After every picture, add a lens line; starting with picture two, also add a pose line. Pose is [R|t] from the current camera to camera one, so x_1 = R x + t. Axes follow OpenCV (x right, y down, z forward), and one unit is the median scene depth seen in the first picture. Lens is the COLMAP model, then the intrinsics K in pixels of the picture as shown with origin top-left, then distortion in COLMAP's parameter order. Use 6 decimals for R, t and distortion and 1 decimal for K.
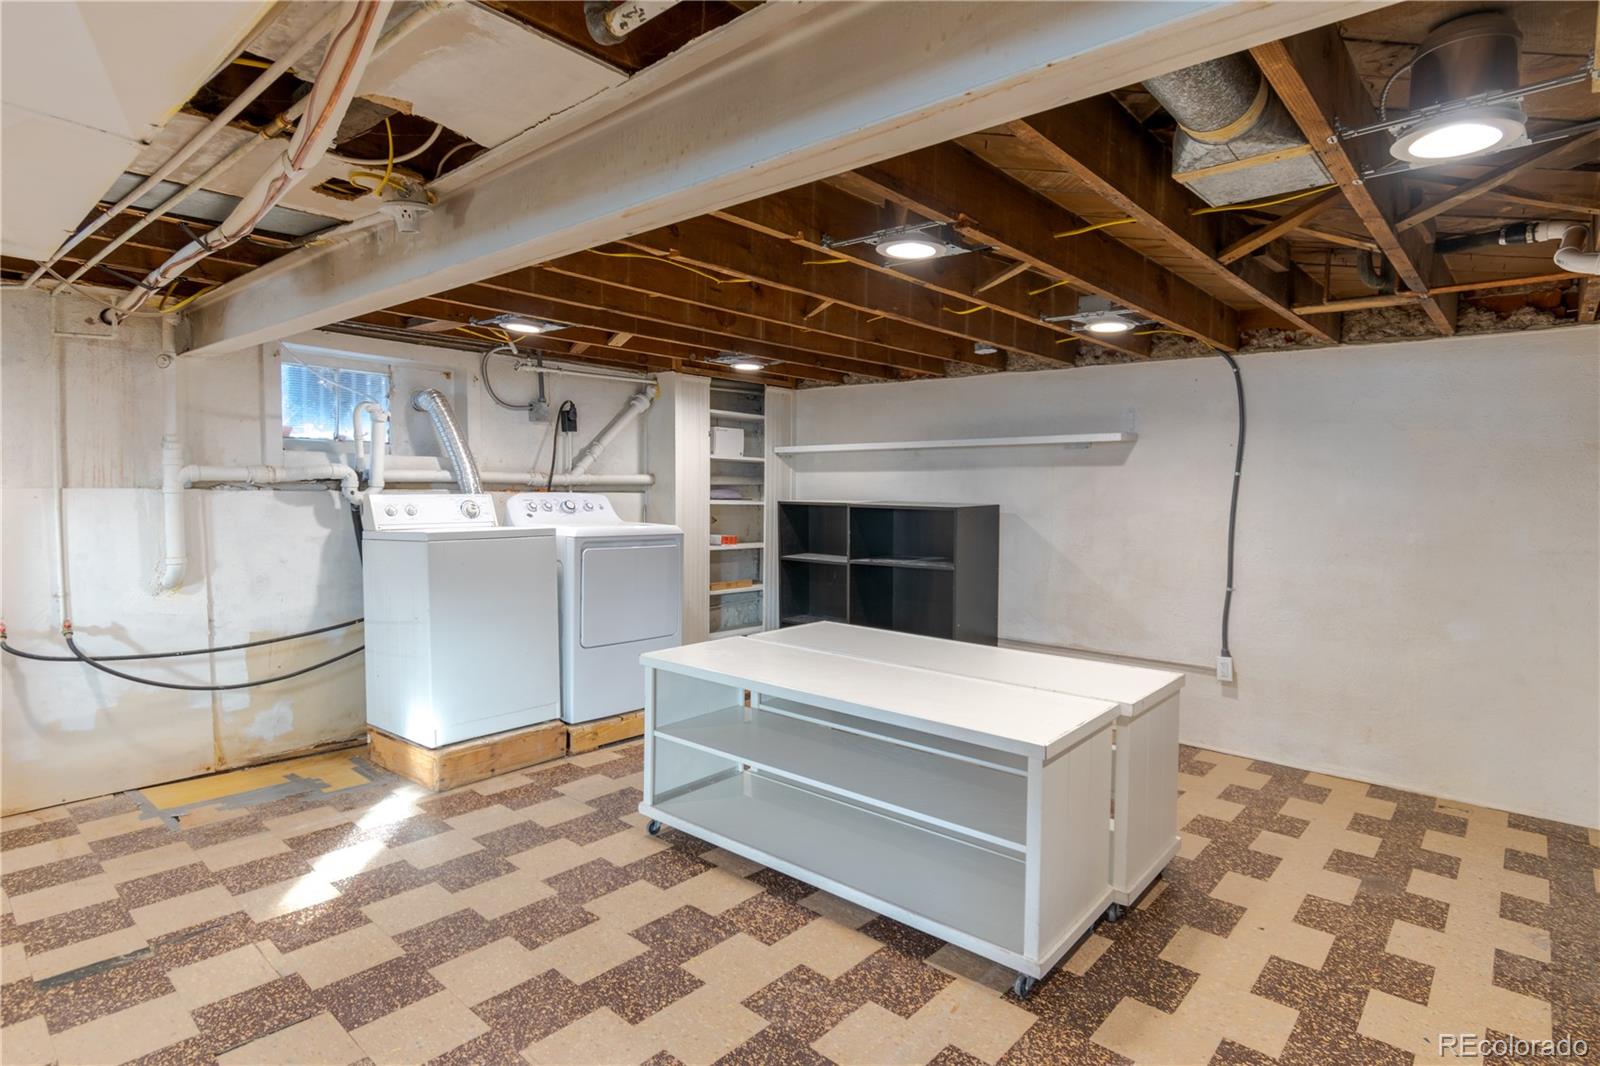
lens RADIAL K [[850.1, 0, 808.2], [0, 850.1, 524.7], [0, 0, 1]] dist [0.002709, -0.000684]
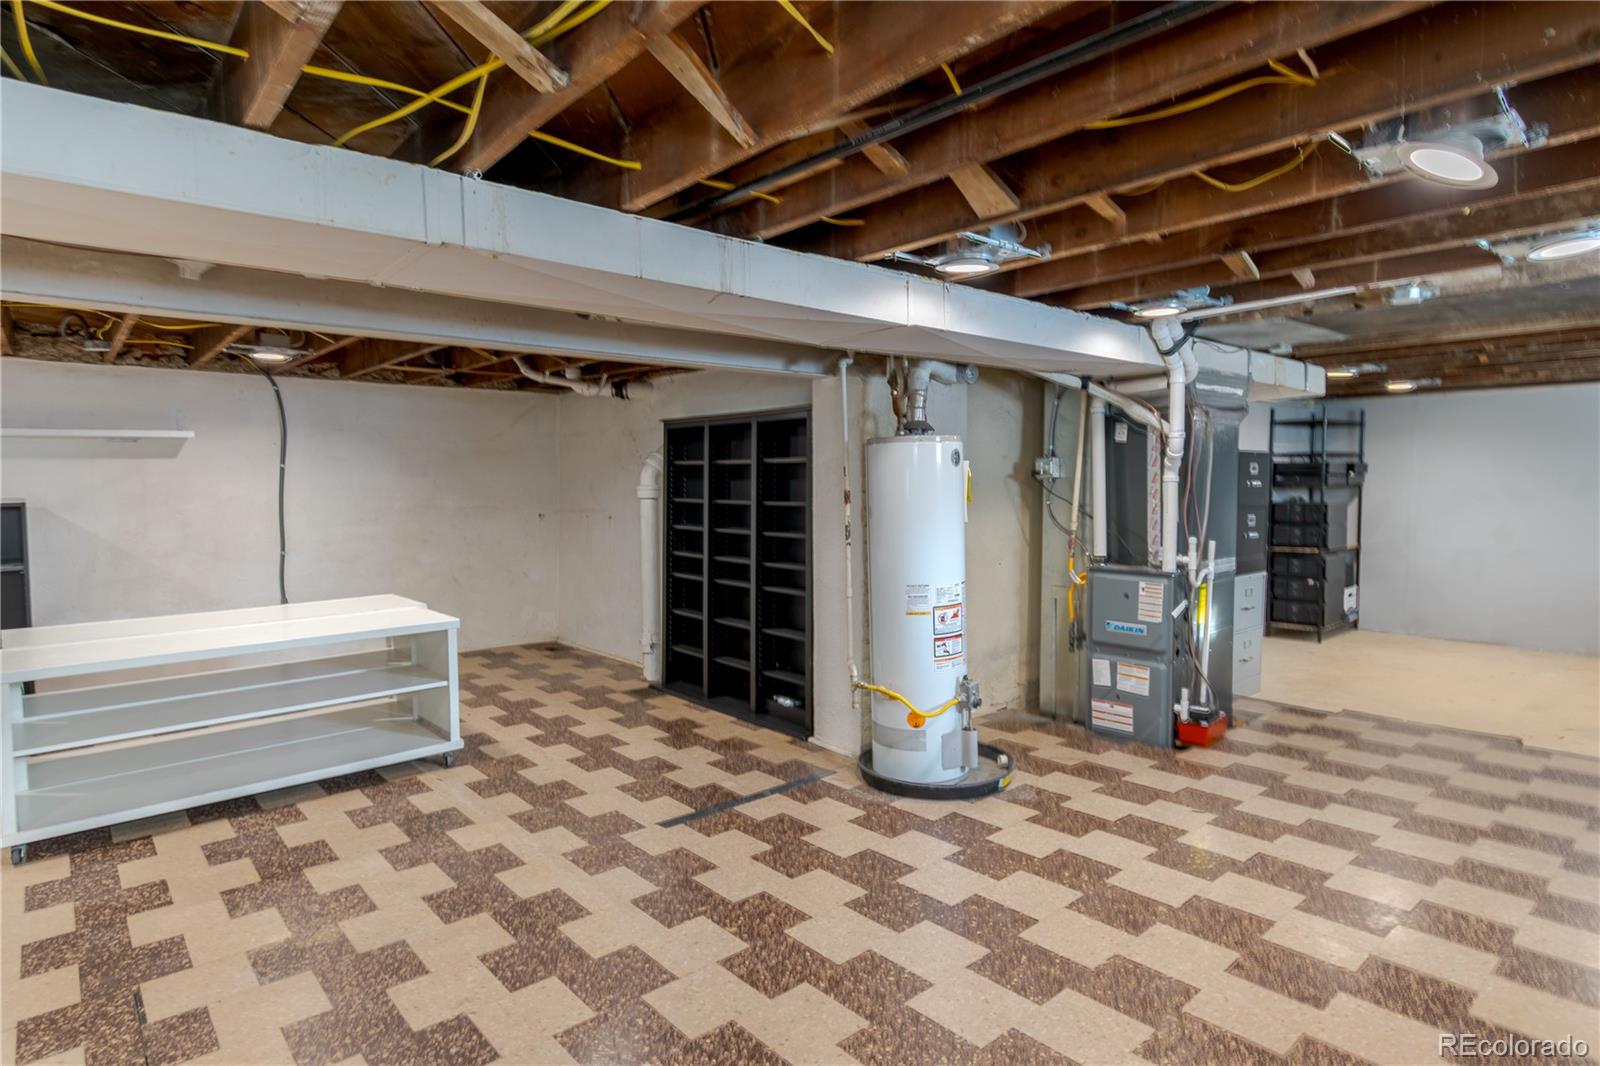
lens RADIAL K [[850.1, 0, 808.2], [0, 850.1, 524.7], [0, 0, 1]] dist [0.002709, -0.000684]
pose [[0.128766, -0.074456, 0.988876, -1.185379], [0.065198, 0.995656, 0.066476, -0.004608], [-0.989529, 0.055913, 0.133061, 0.016756]]
